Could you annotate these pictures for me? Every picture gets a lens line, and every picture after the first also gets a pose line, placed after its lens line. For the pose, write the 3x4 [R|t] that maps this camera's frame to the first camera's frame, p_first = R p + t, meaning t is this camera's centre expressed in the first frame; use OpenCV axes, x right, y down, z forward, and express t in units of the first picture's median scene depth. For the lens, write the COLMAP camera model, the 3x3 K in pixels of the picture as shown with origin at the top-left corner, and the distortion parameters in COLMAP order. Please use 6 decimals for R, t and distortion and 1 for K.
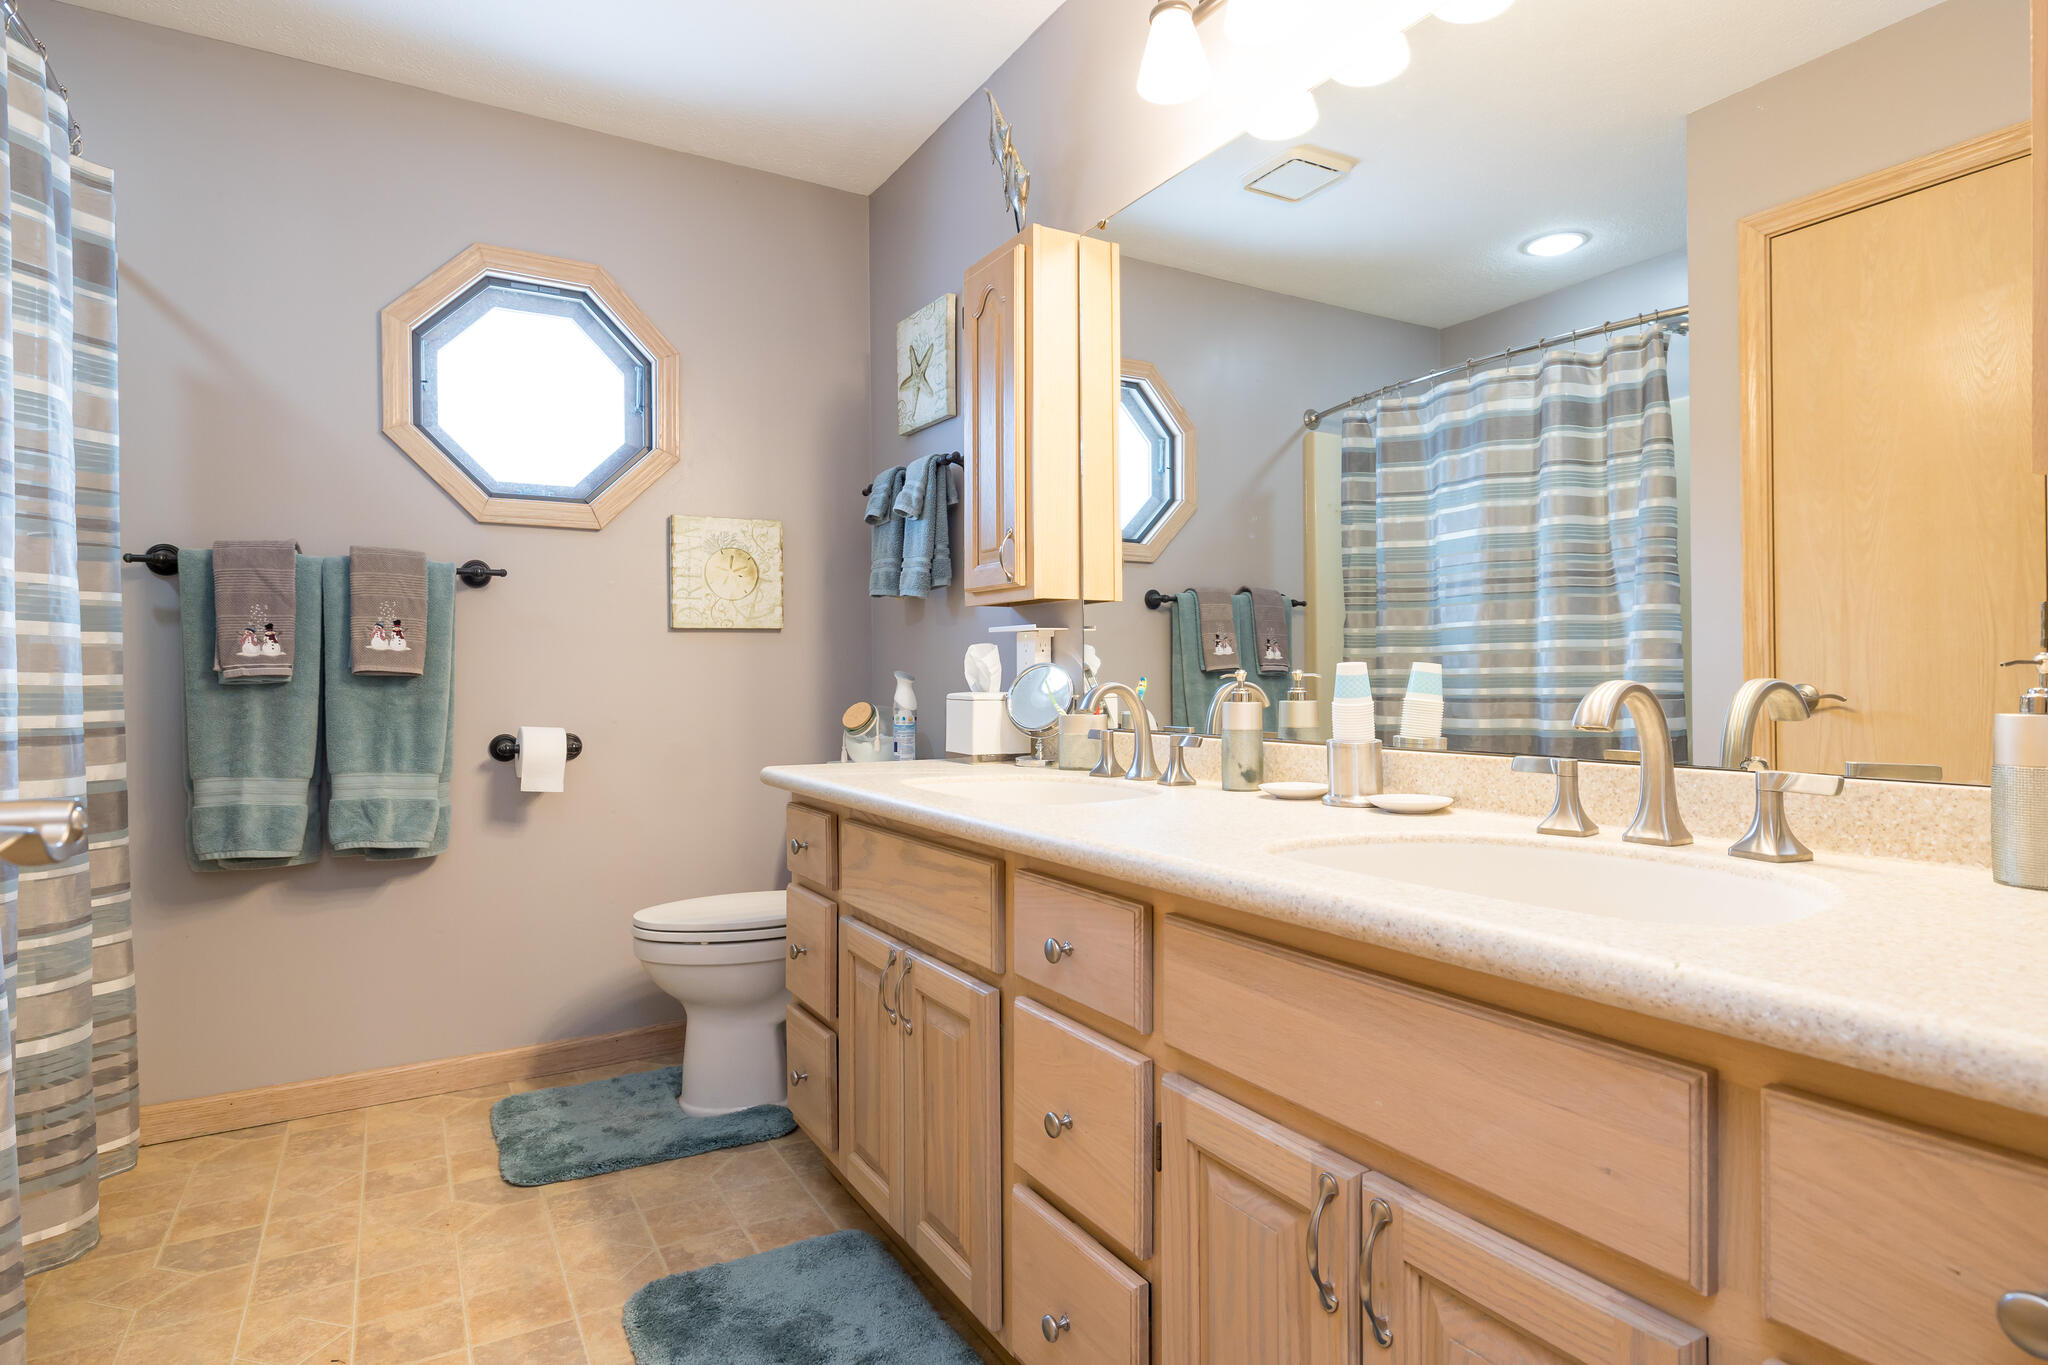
lens RADIAL K [[1075.4, 0, 1030.1], [0, 1075.4, 681.7], [0, 0, 1]] dist [-0.003509, -0.000972]
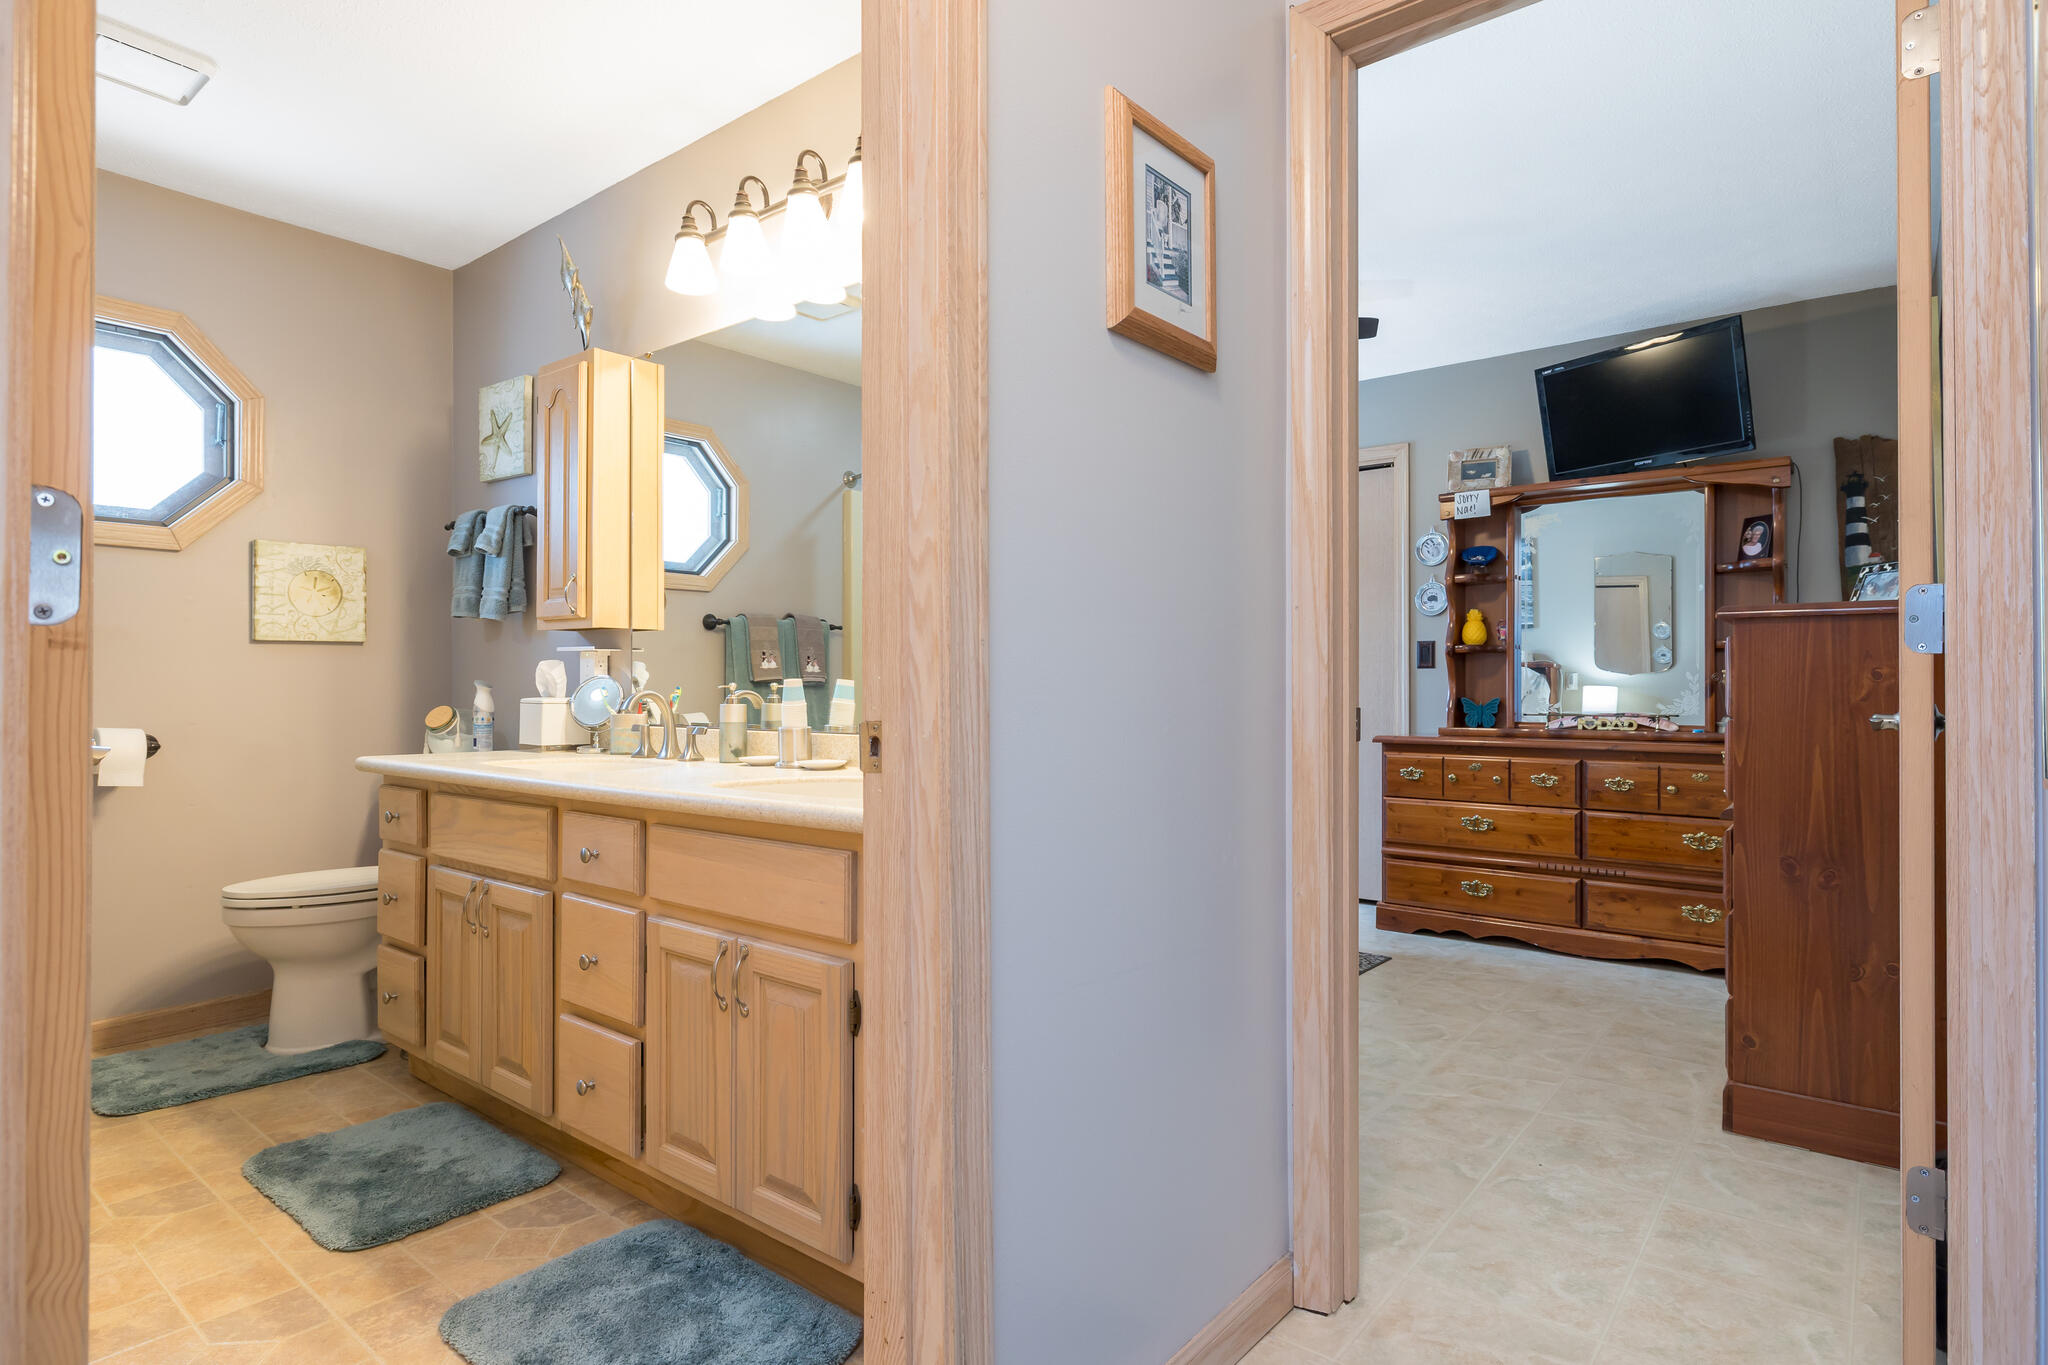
lens RADIAL K [[1075.4, 0, 1030.1], [0, 1075.4, 681.7], [0, 0, 1]] dist [-0.003509, -0.000972]
pose [[0.936820, 0.007678, 0.349728, 0.044535], [-0.005048, 0.999952, -0.008432, -0.001225], [-0.349775, 0.006134, 0.936813, -0.420988]]
